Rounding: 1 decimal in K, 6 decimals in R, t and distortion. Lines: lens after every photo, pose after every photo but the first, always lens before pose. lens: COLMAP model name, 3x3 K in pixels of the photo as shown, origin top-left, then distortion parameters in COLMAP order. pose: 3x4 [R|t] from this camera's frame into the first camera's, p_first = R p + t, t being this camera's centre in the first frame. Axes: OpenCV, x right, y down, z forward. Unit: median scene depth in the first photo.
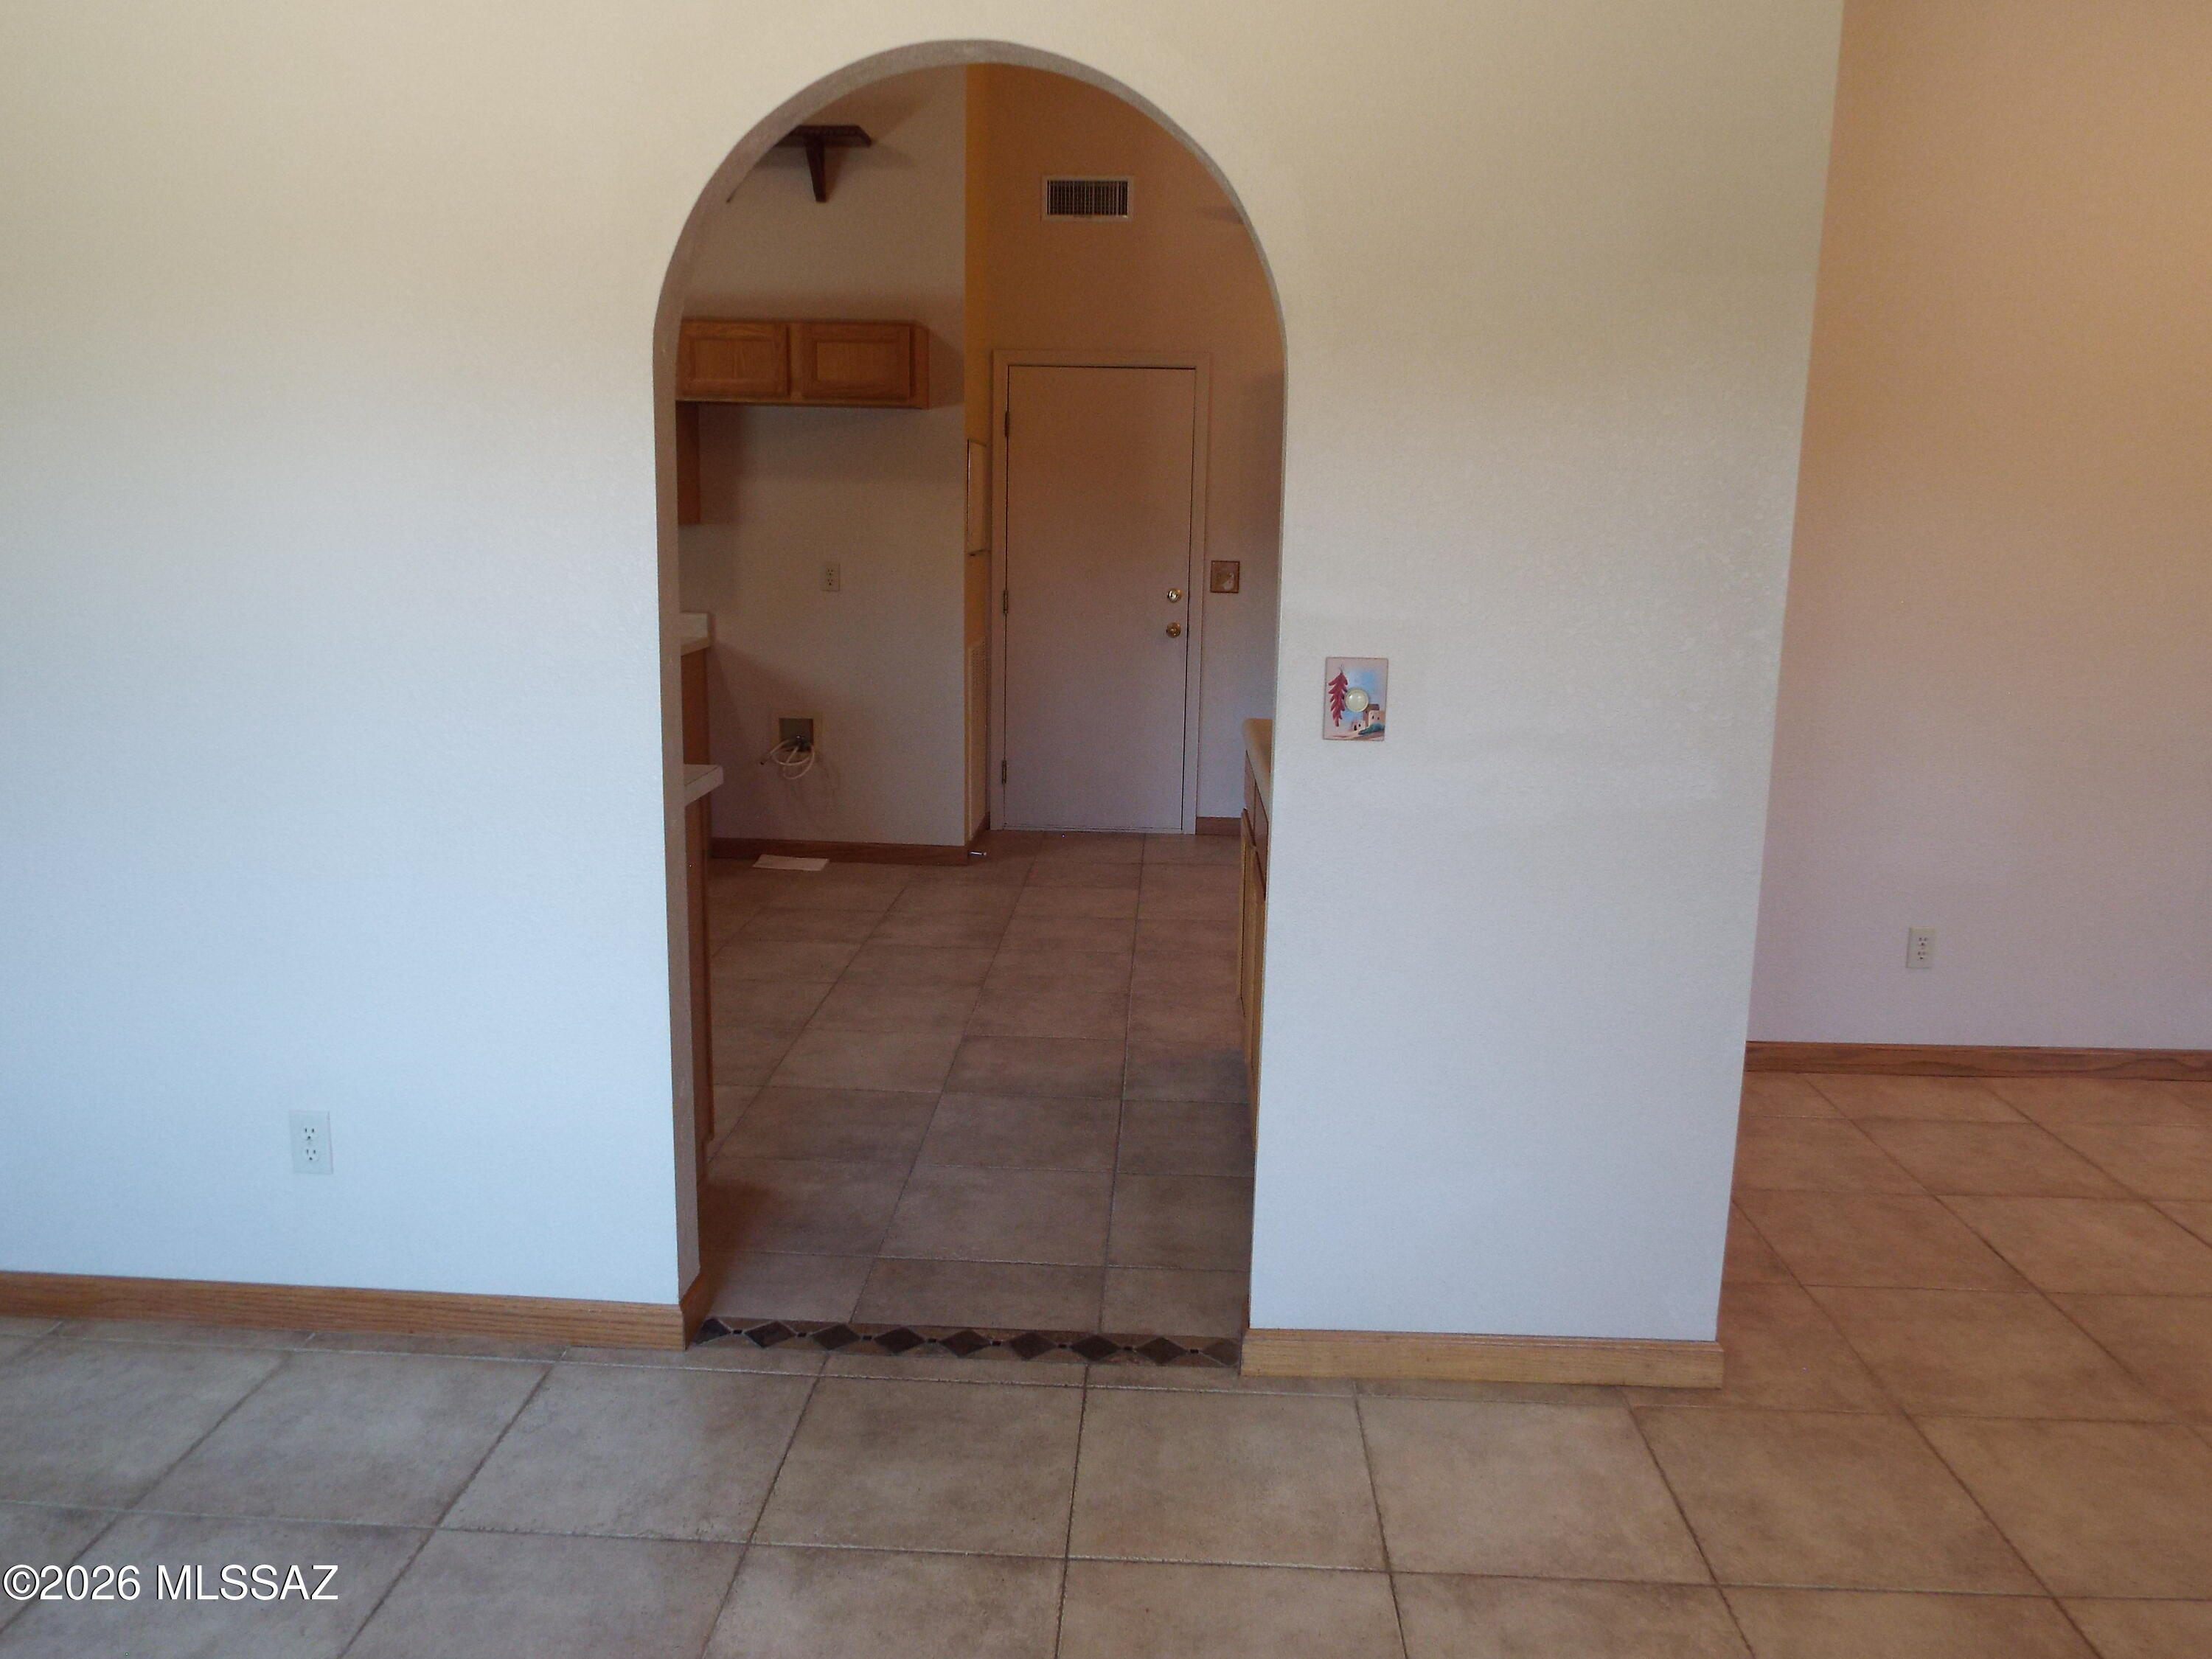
lens RADIAL K [[1597.3, 0, 1109.0], [0, 1597.3, 797.3], [0, 0, 1]] dist [-0.037638, 0.037890]
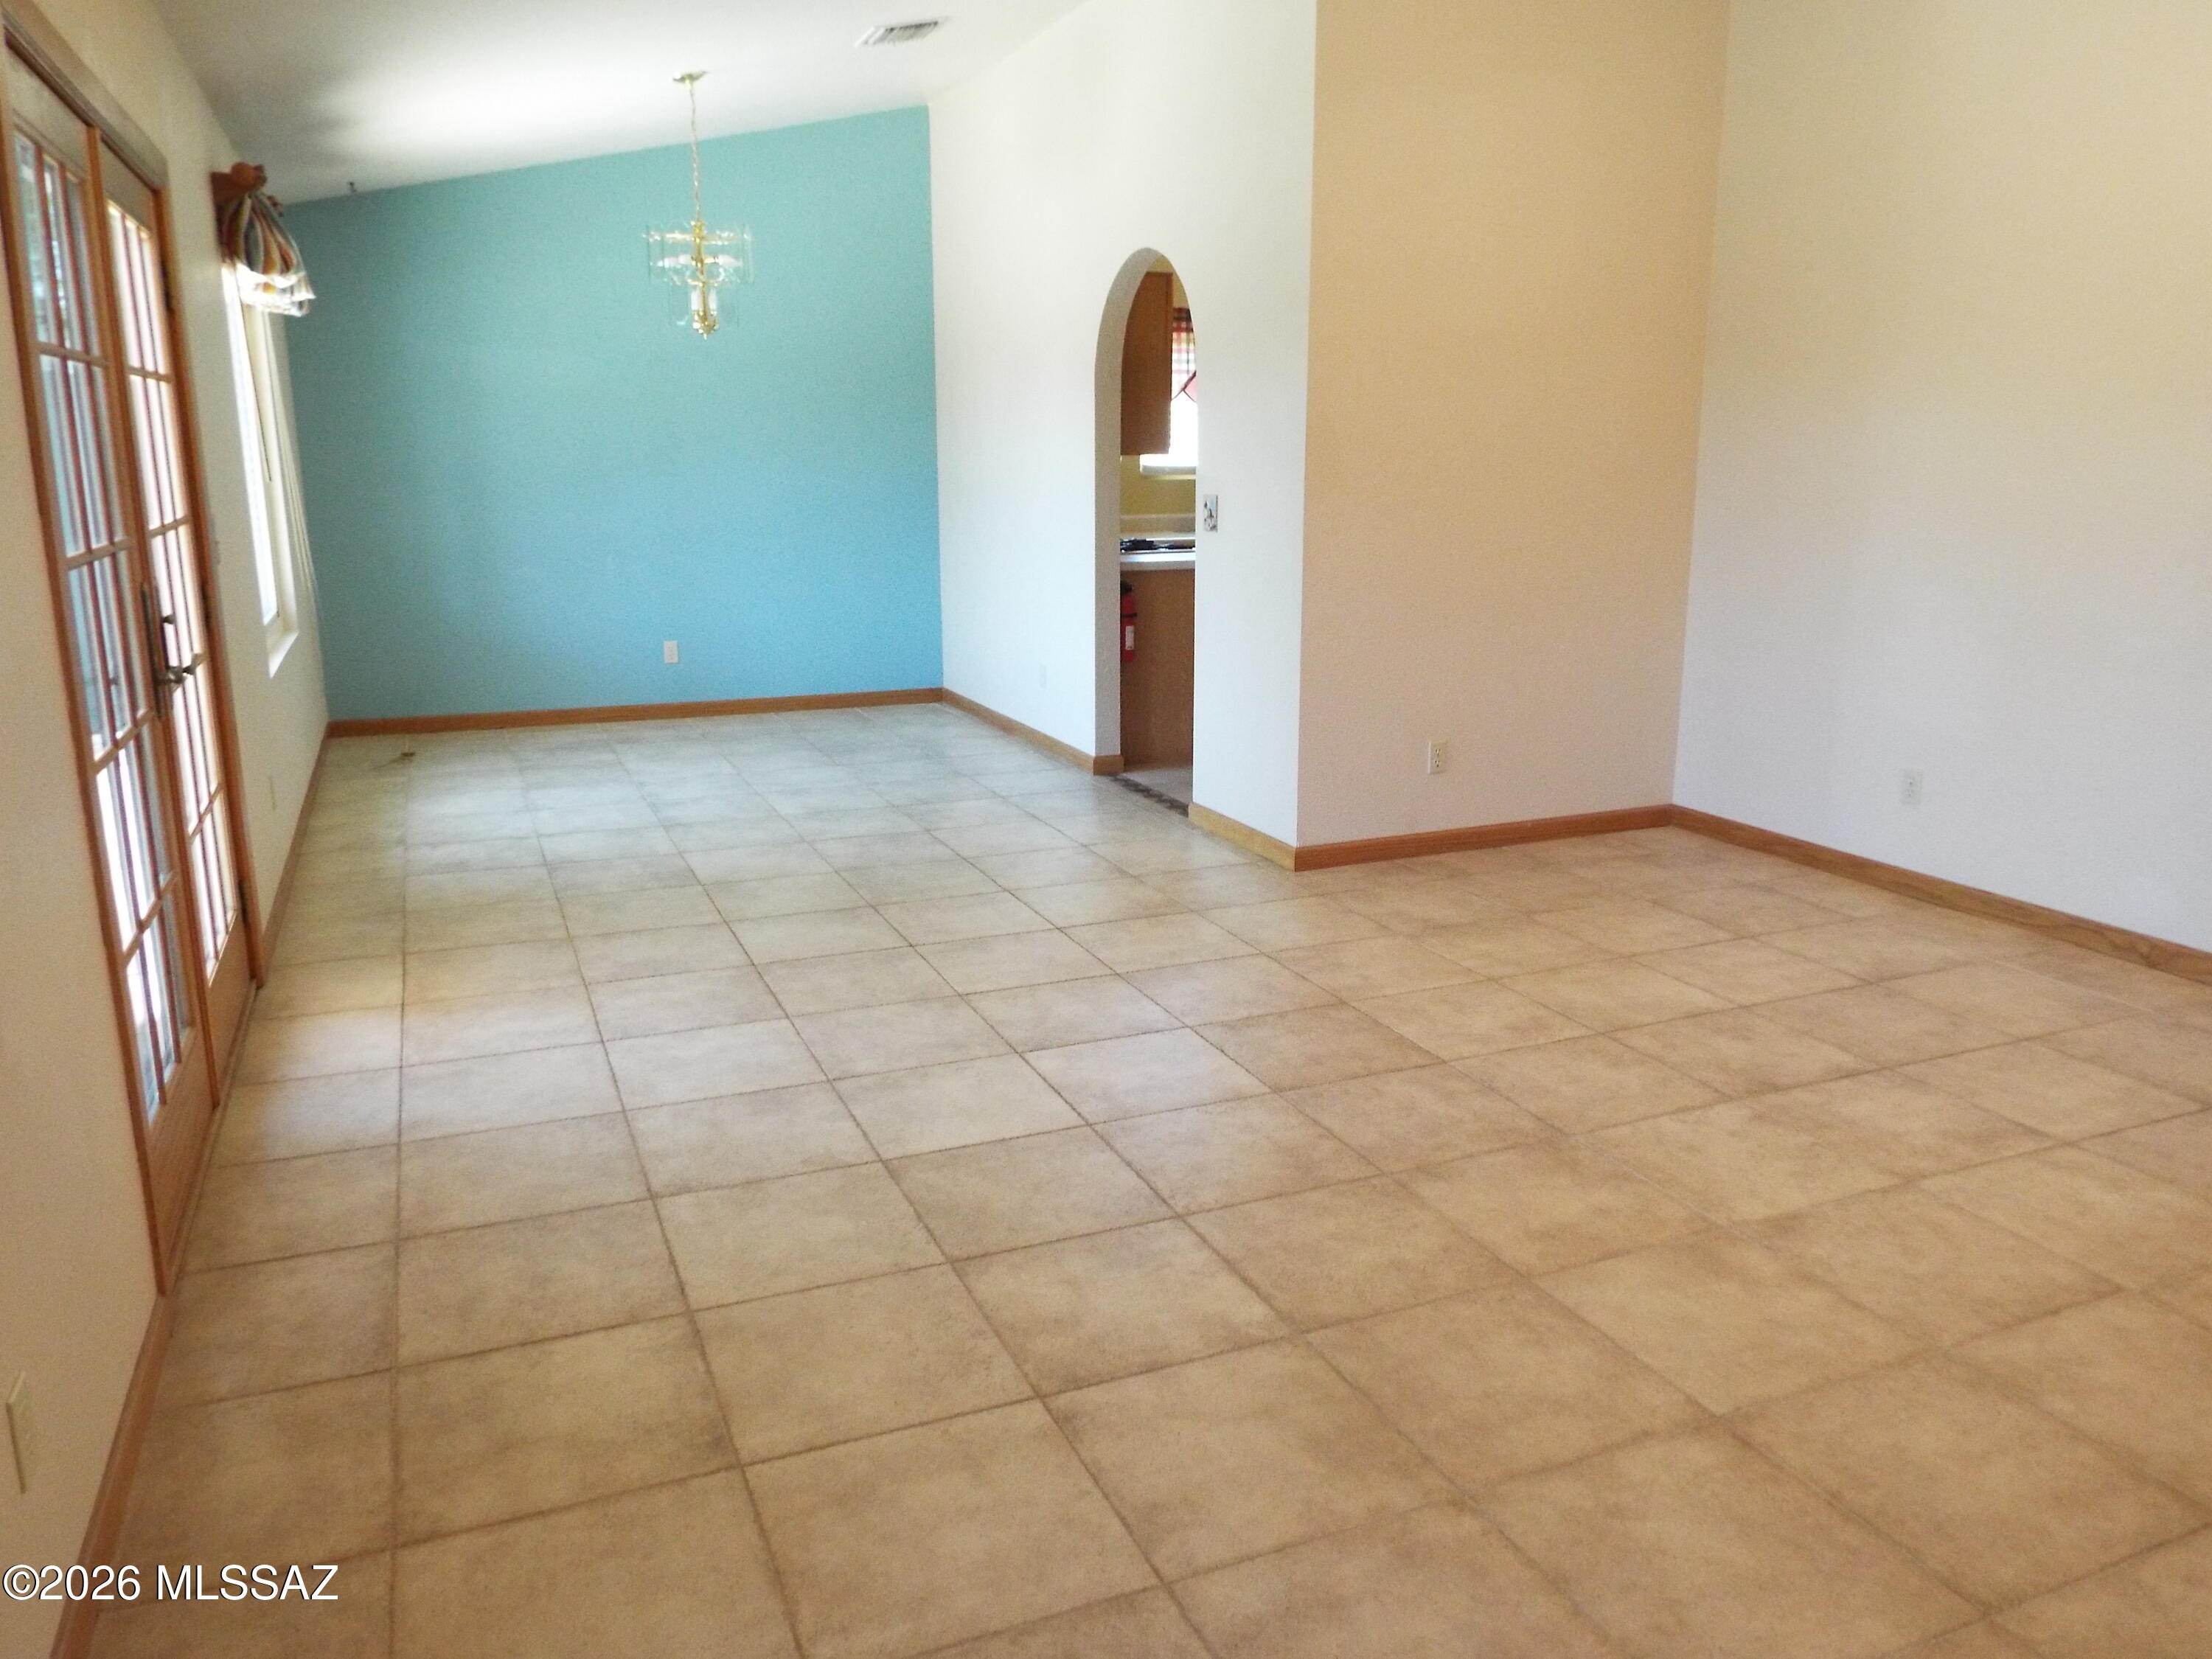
lens RADIAL K [[1597.3, 0, 1109.0], [0, 1597.3, 797.3], [0, 0, 1]] dist [-0.037638, 0.037890]
pose [[0.434832, 0.178989, -0.882544, 1.732408], [-0.148271, 0.980902, 0.125883, 0.054509], [0.888221, 0.076117, 0.453066, -0.103011]]
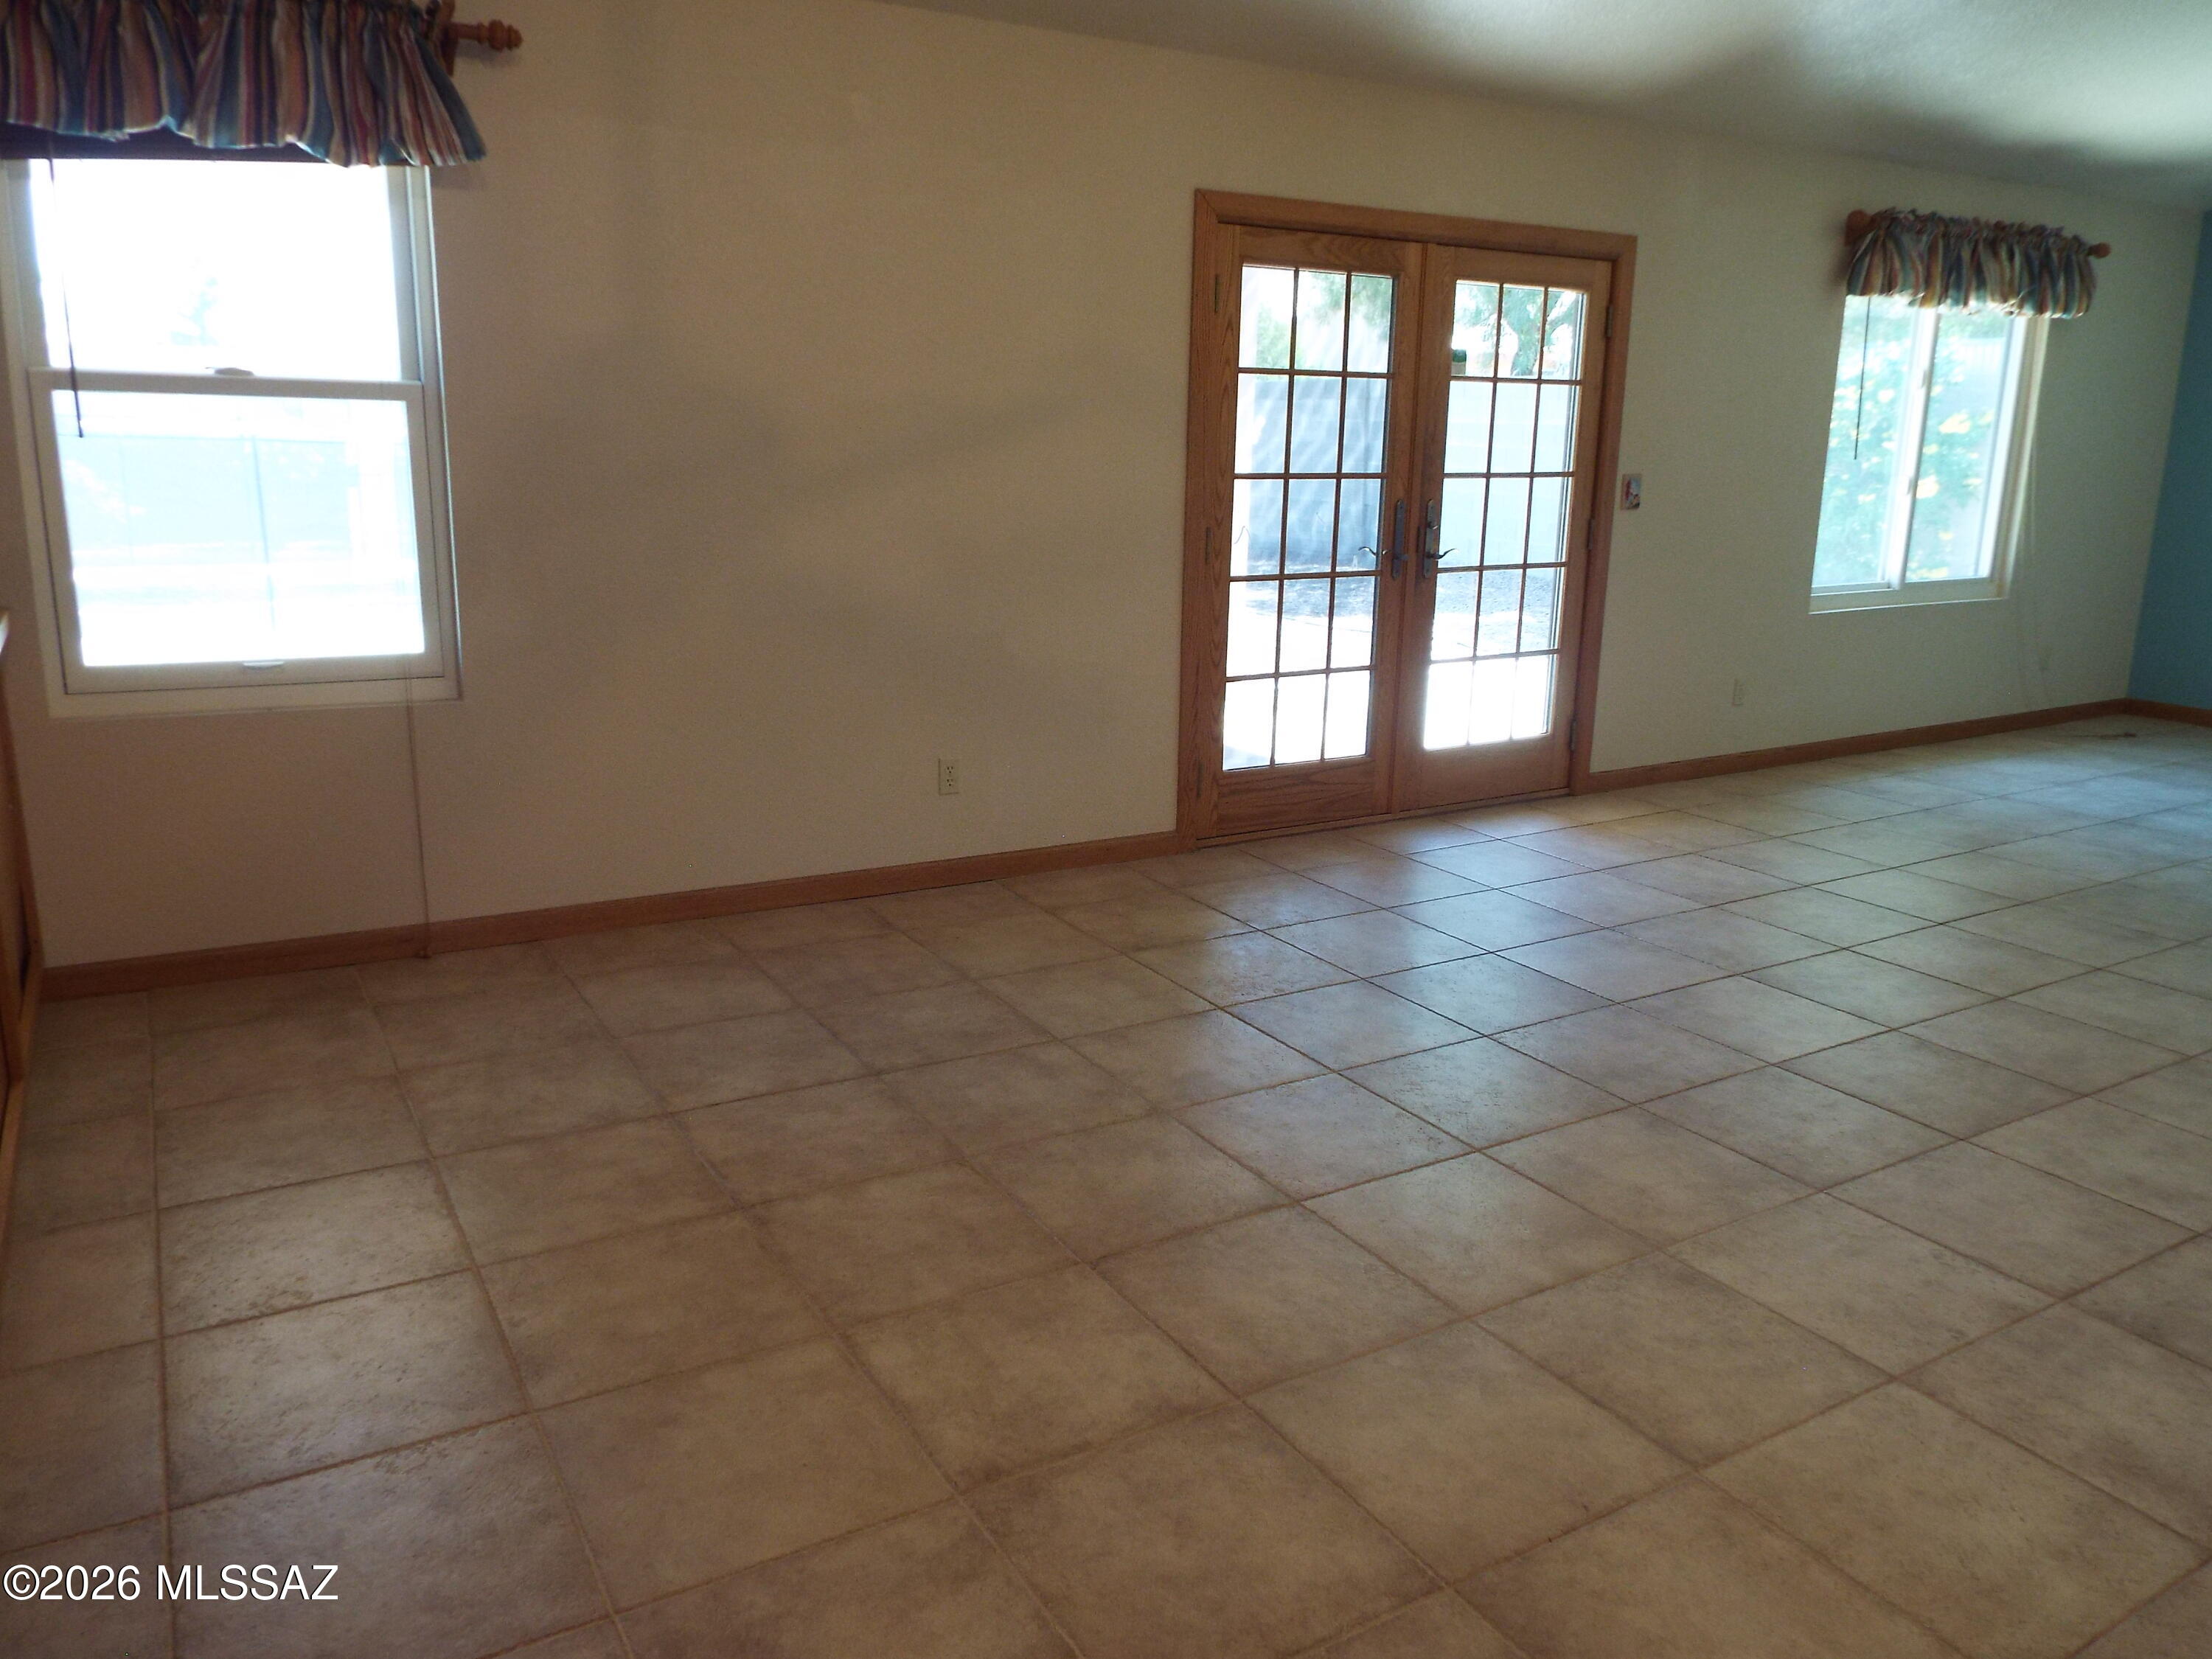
lens RADIAL K [[1597.3, 0, 1109.0], [0, 1597.3, 797.3], [0, 0, 1]] dist [-0.037638, 0.037890]
pose [[-0.837713, 0.102704, -0.536367, 1.820643], [-0.113217, 0.928158, 0.354549, -0.146848], [0.534247, 0.357737, -0.765901, 1.077547]]
